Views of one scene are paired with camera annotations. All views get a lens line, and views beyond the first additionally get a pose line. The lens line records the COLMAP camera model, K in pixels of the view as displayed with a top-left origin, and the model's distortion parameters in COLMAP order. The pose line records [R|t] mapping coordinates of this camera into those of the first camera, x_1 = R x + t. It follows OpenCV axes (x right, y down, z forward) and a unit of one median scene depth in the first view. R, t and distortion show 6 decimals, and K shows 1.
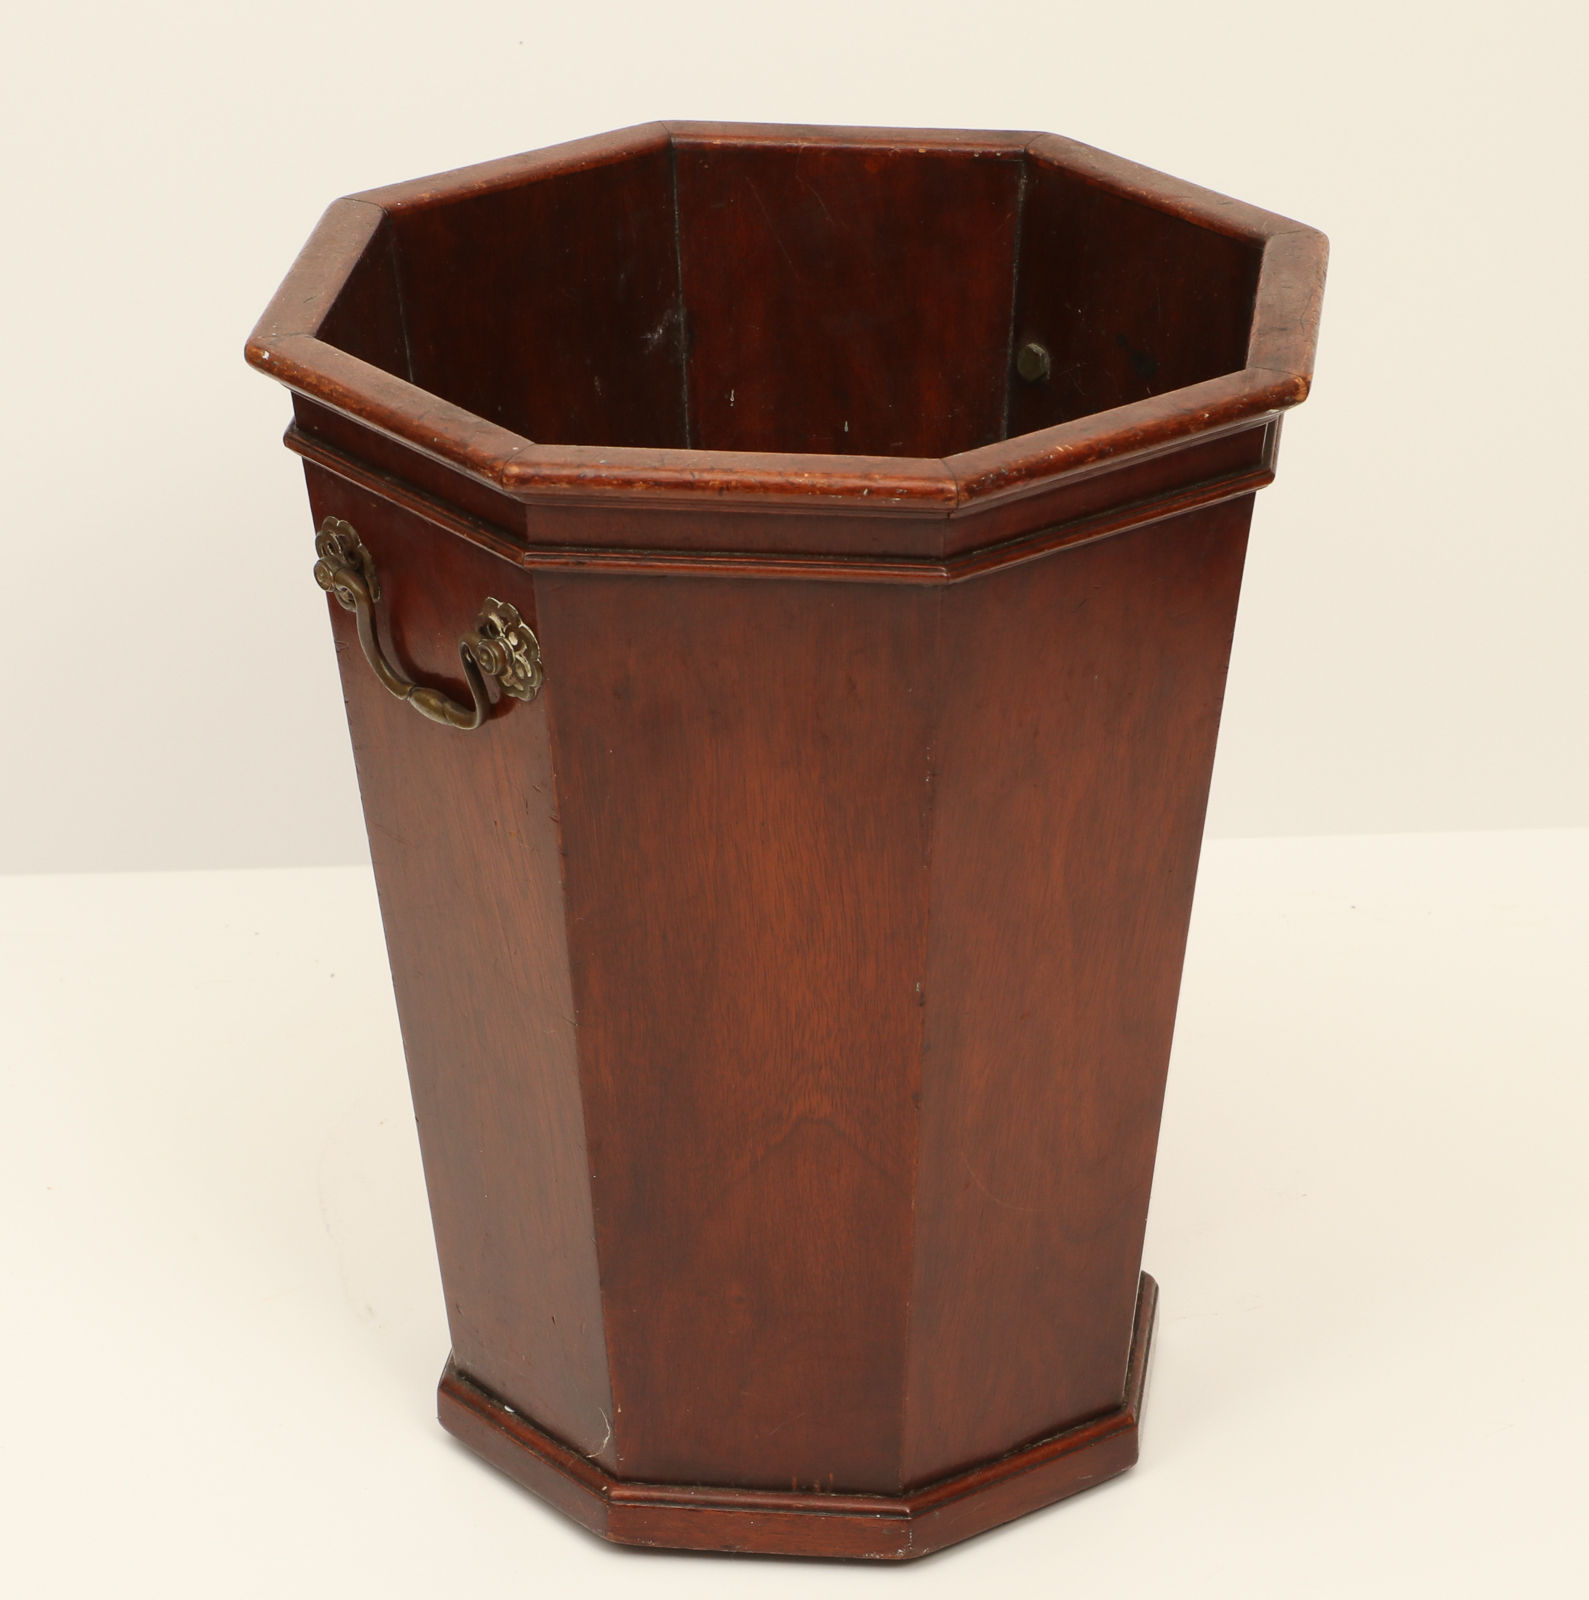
lens RADIAL K [[5519.7, 0, 801.3], [0, 5519.7, 800.9], [0, 0, 1]] dist [0.163991, 0.000000]
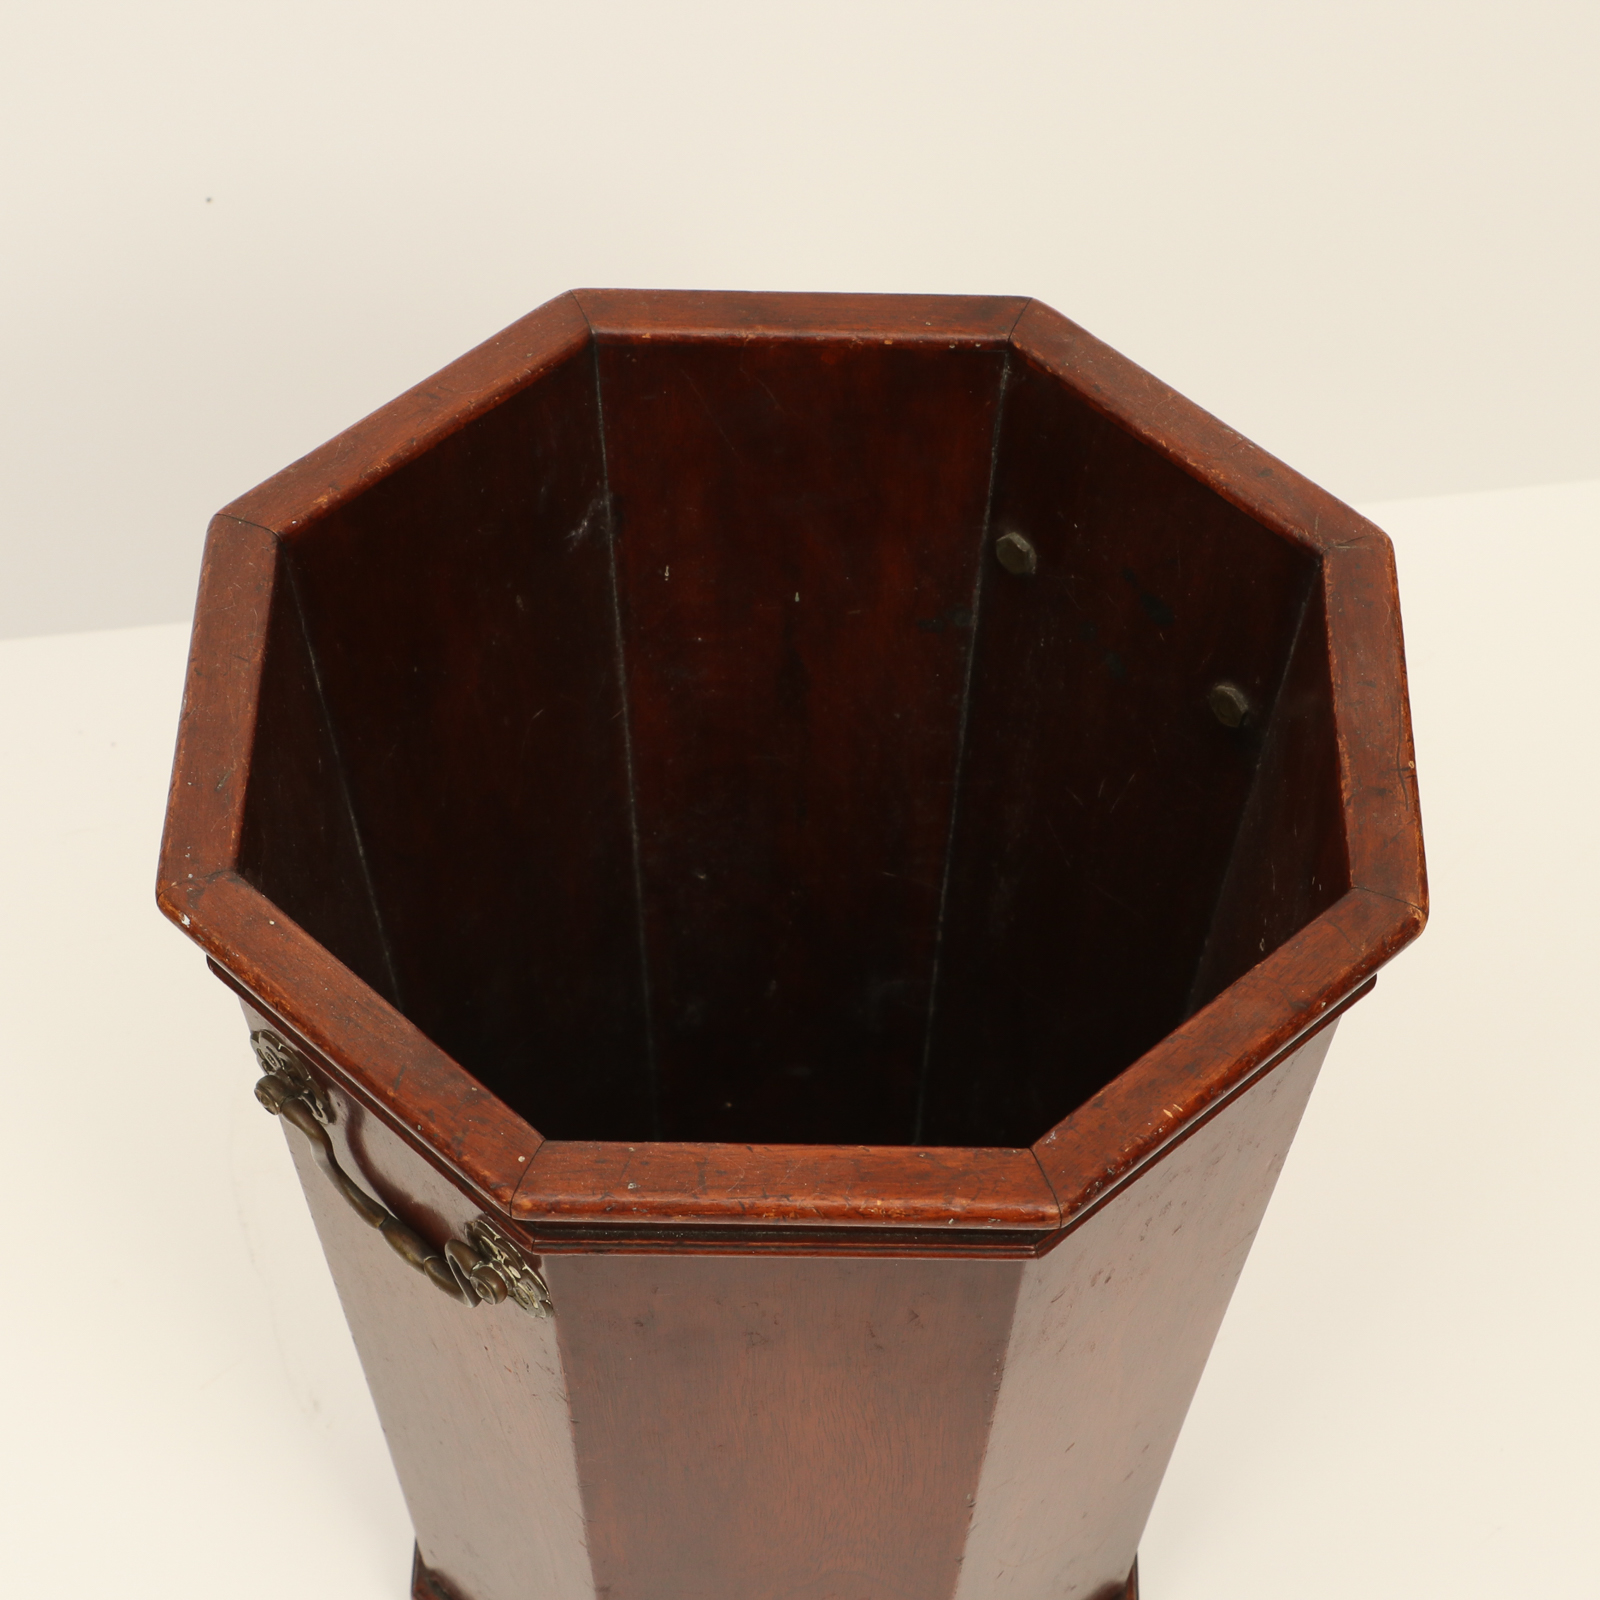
lens RADIAL K [[4225.4, 0, 787.3], [0, 4225.4, 800.6], [0, 0, 1]] dist [0.025188, 0.000000]
pose [[0.994277, -0.067227, 0.083035, -0.057716], [0.027453, 0.911877, 0.409544, -0.351346], [-0.103250, -0.404920, 0.908504, 0.415647]]
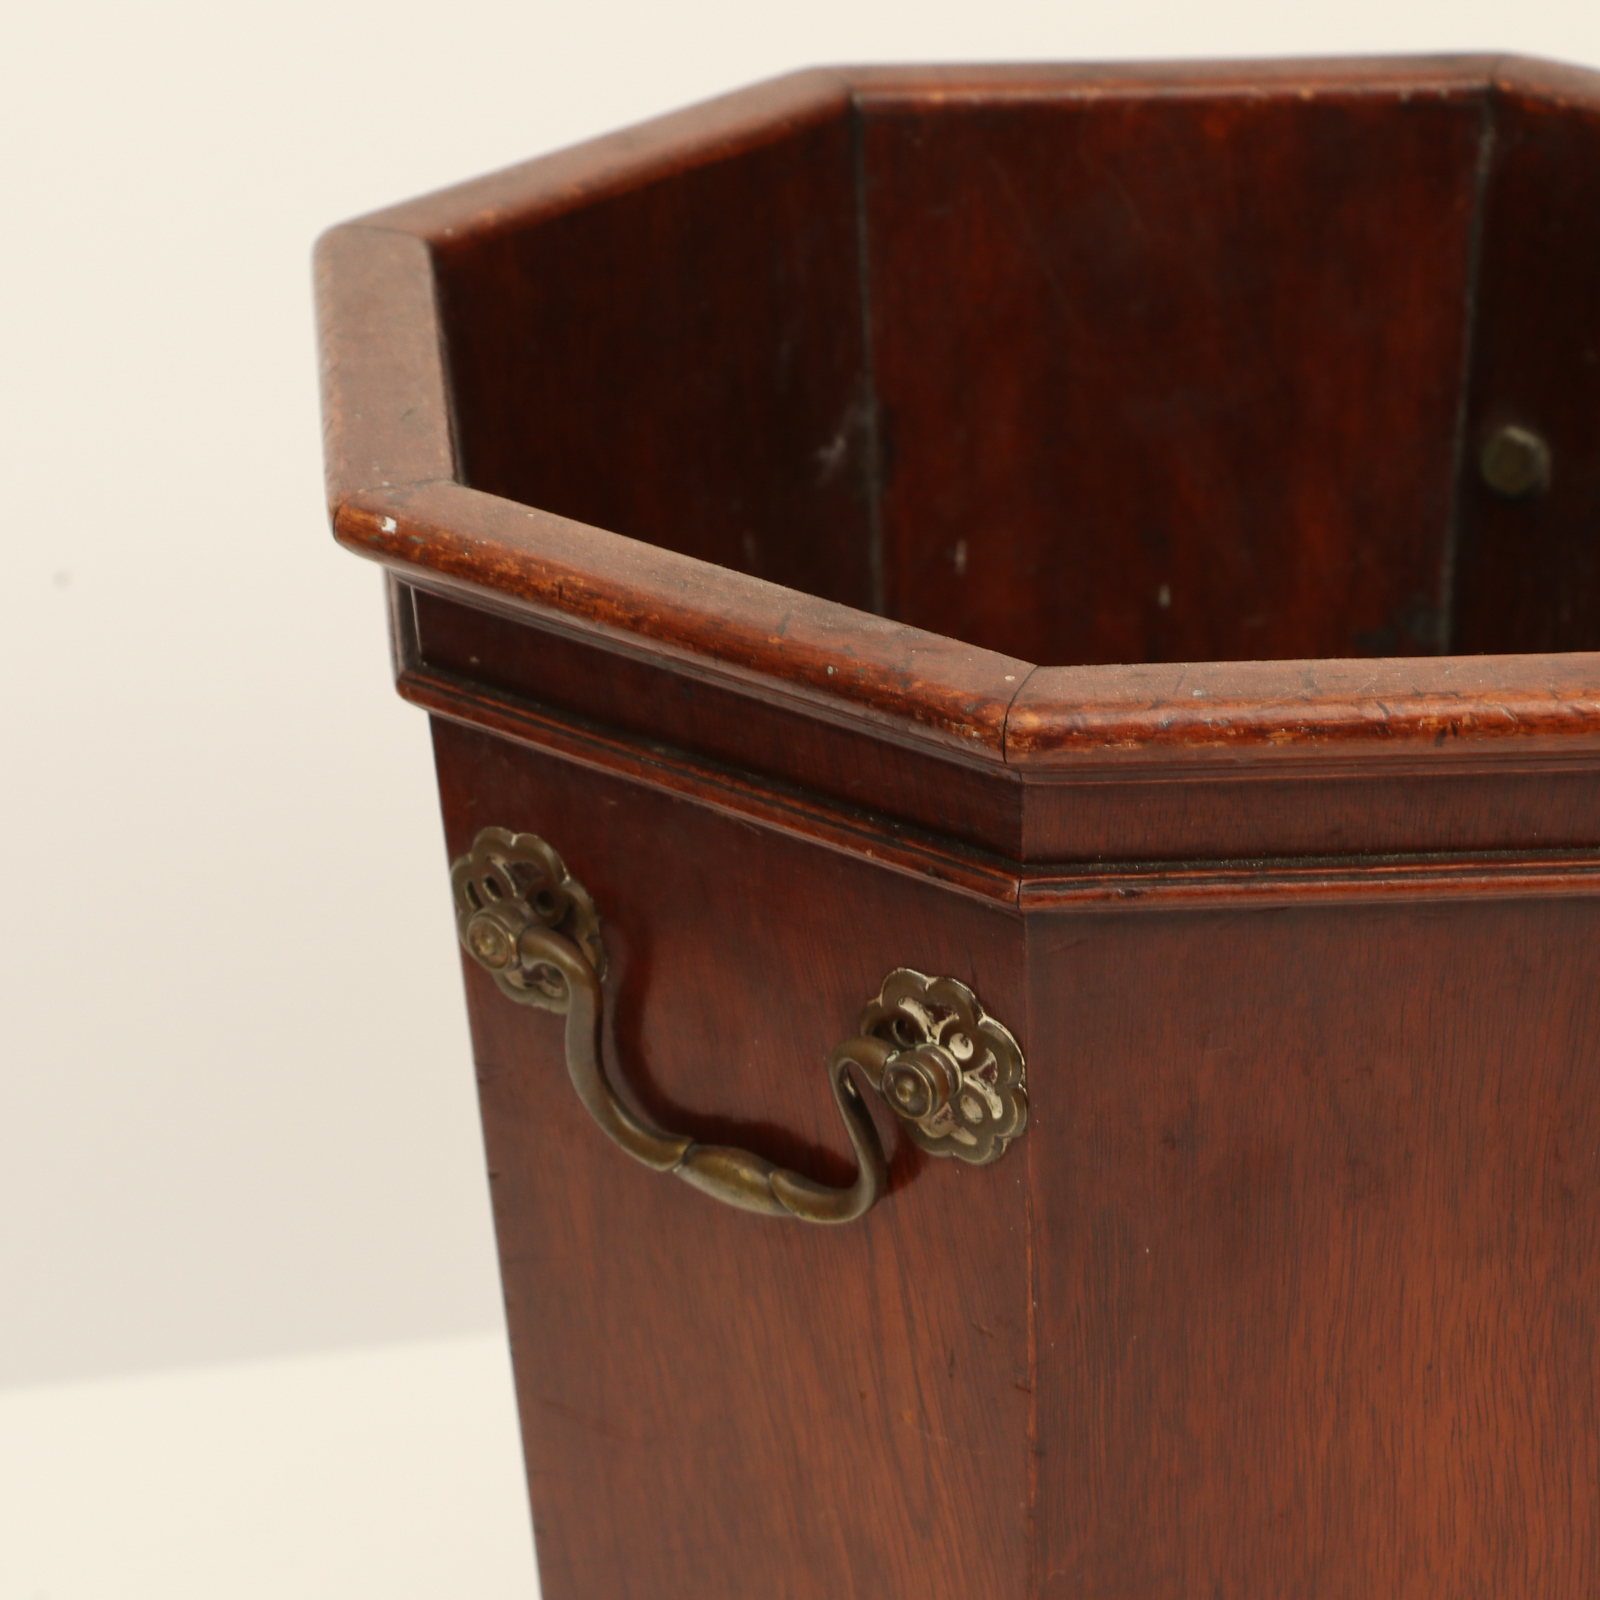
lens RADIAL K [[6760.9, 0, 798.4], [0, 6760.9, 804.3], [0, 0, 1]] dist [0.359819, 0.000000]
pose [[0.979175, -0.064531, 0.192487, -0.180245], [0.070530, 0.997209, -0.024471, -0.036271], [-0.190370, 0.037537, 0.980994, 0.373432]]
